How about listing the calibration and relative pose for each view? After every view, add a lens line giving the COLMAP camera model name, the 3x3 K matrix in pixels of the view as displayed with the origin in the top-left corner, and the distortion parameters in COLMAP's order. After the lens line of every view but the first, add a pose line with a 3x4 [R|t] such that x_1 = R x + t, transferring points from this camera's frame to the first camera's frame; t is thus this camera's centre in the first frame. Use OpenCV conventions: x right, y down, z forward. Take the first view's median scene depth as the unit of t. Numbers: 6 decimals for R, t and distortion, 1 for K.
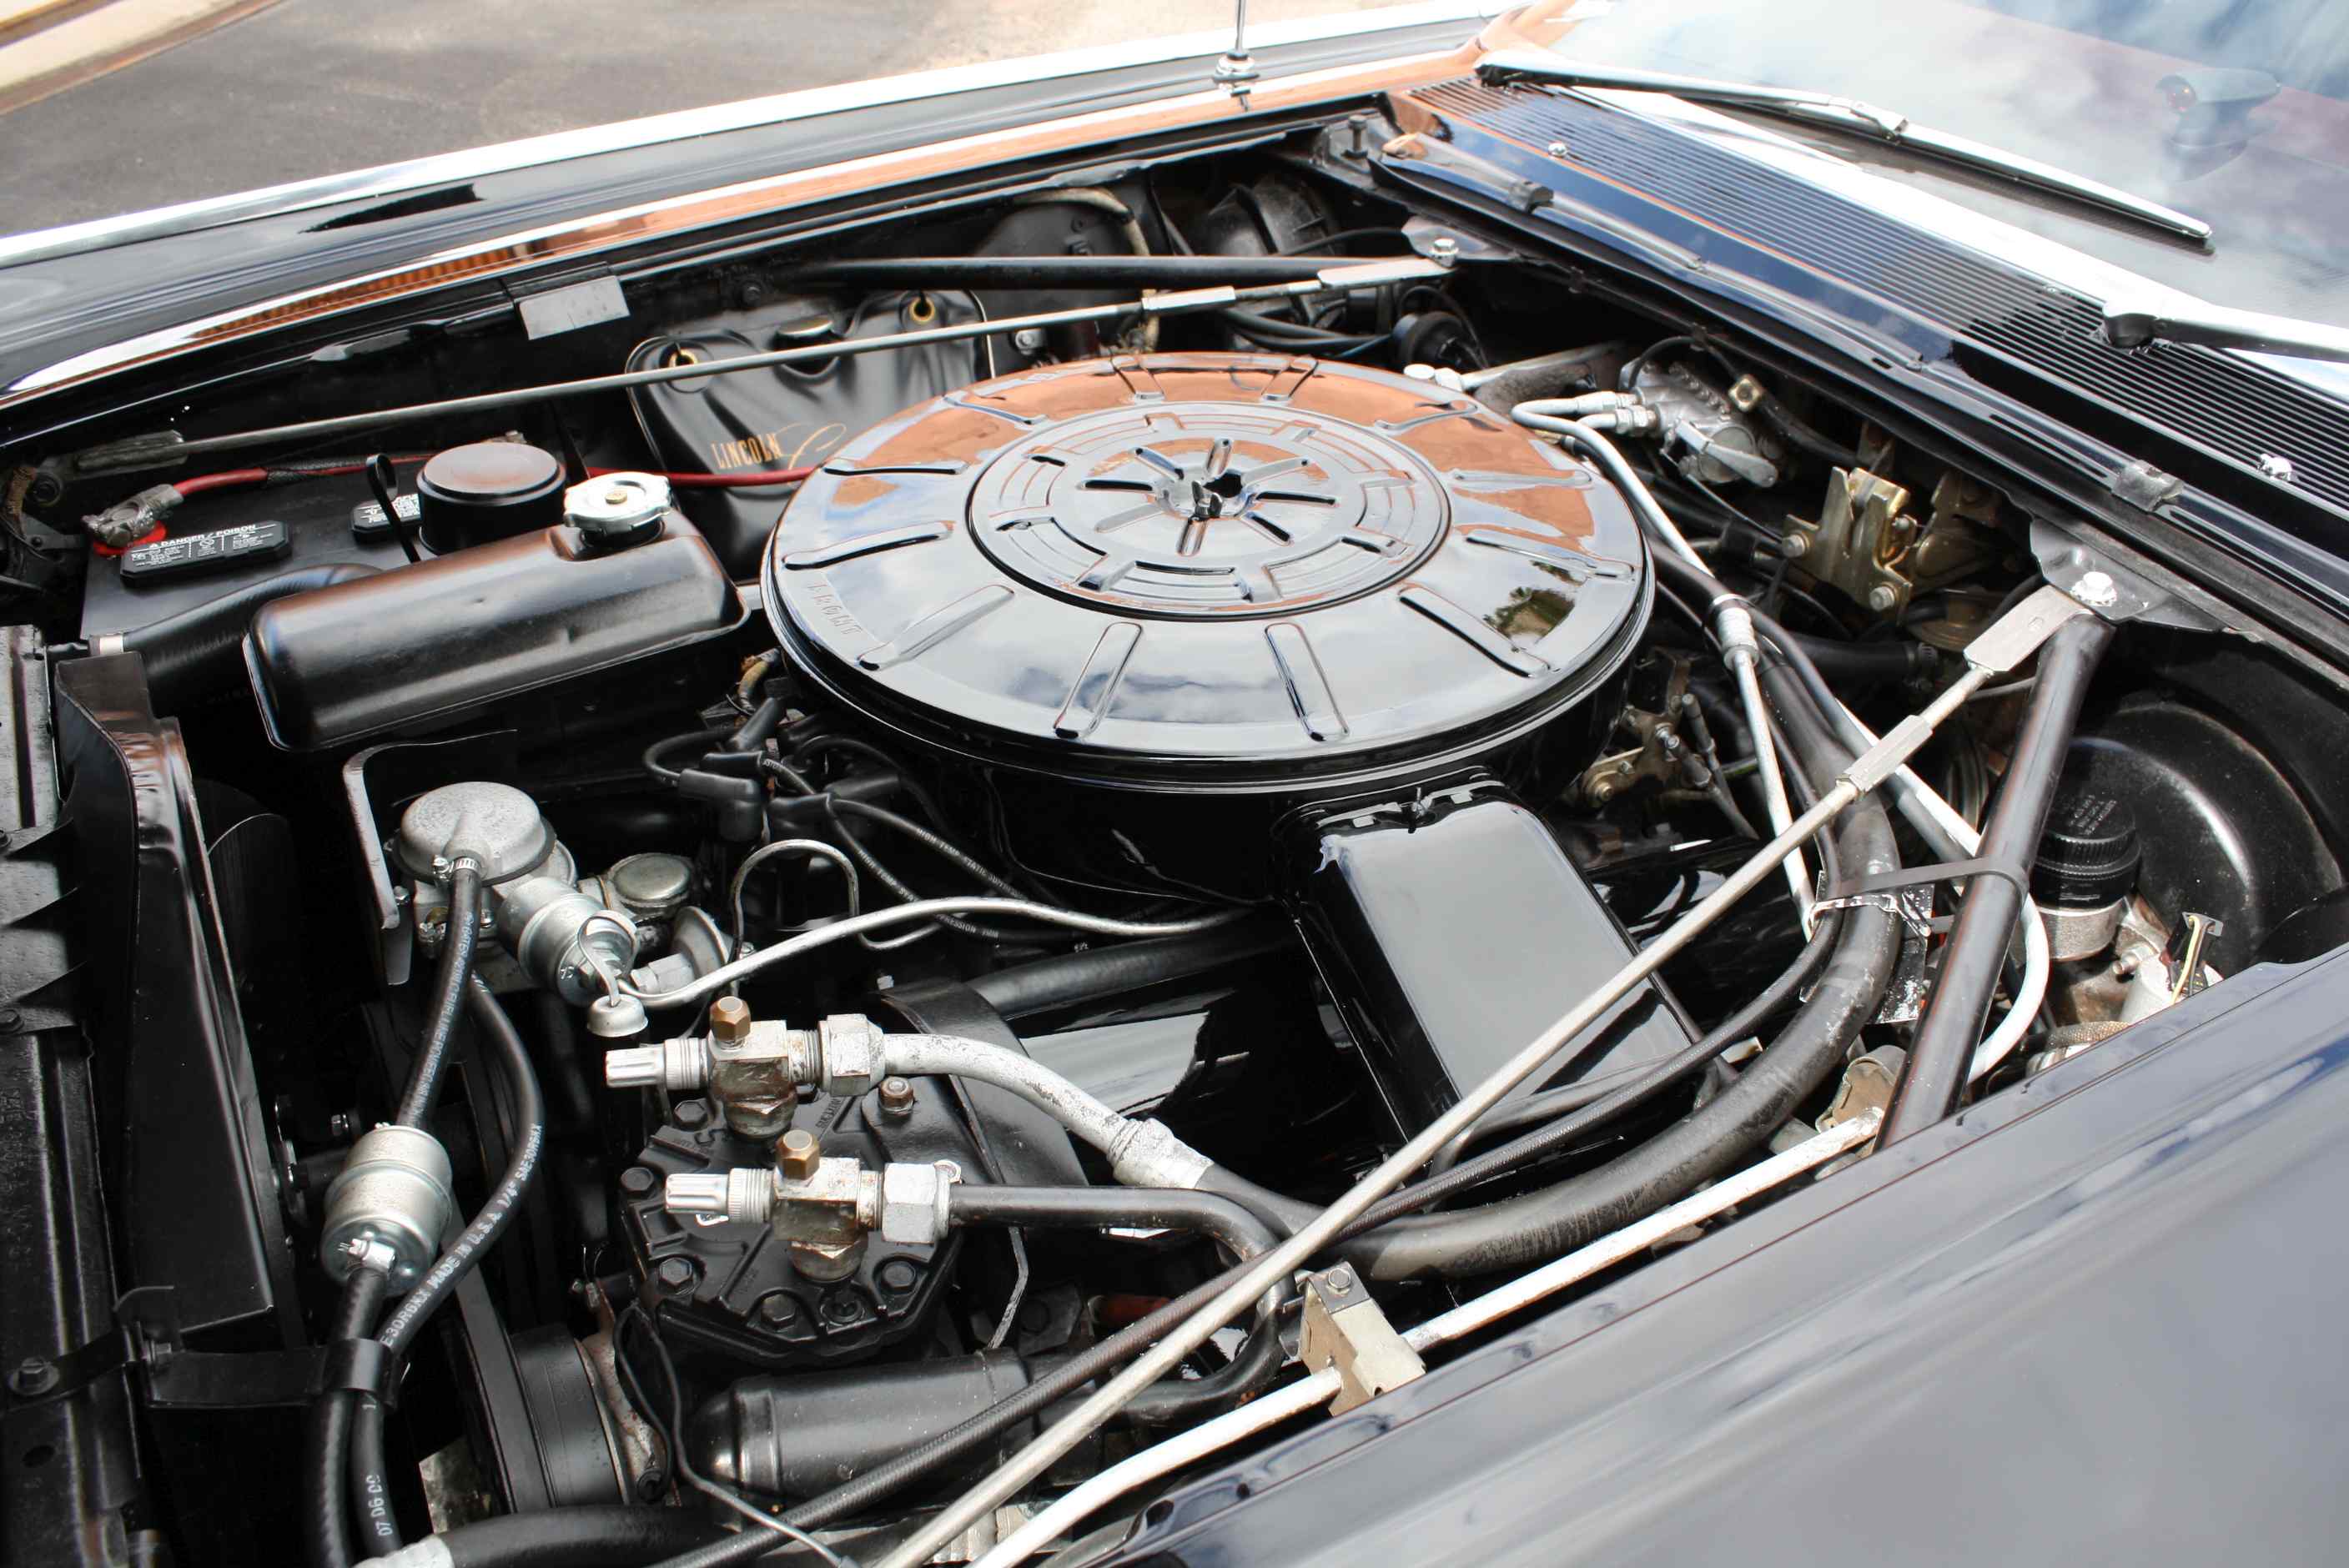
lens RADIAL K [[1986.9, 0, 1186.1], [0, 1986.9, 784.0], [0, 0, 1]] dist [-0.170443, 0.151768]
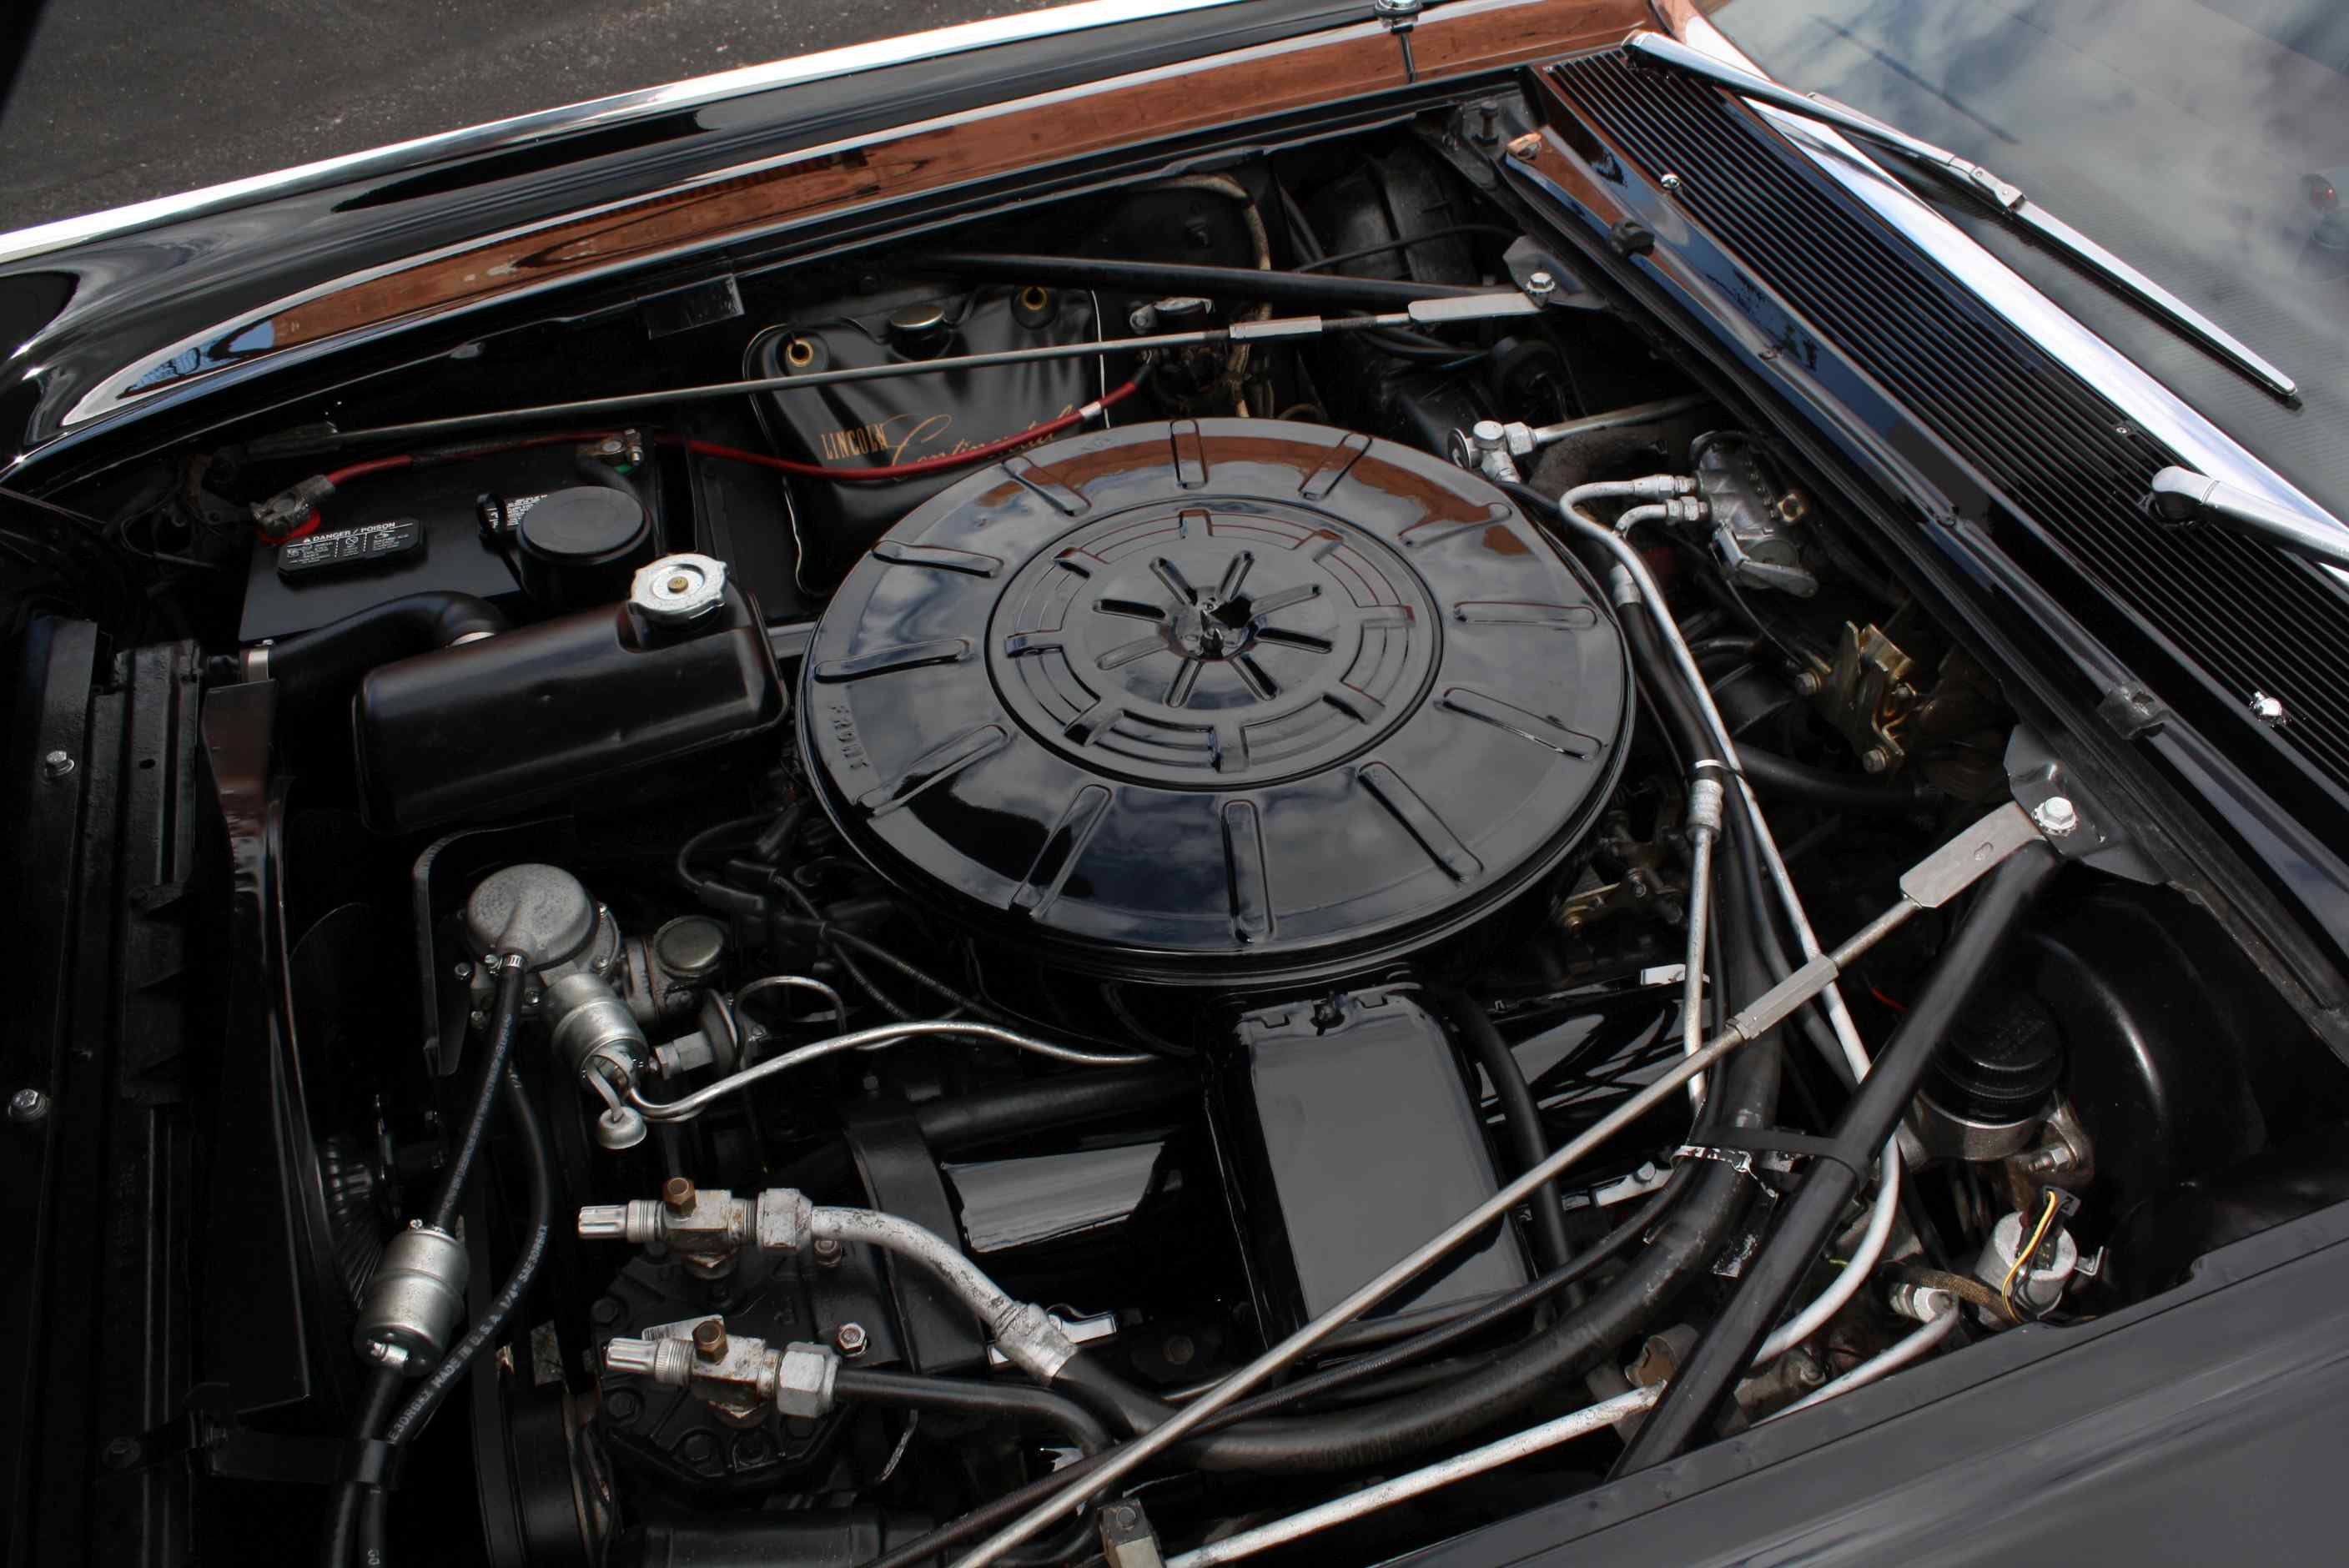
lens RADIAL K [[1986.9, 0, 1186.1], [0, 1986.9, 784.0], [0, 0, 1]] dist [-0.170443, 0.151768]
pose [[0.987427, 0.089236, -0.130482, 0.142806], [-0.065943, 0.982704, 0.173047, -0.246469], [0.143667, -0.162267, 0.976232, -0.049266]]
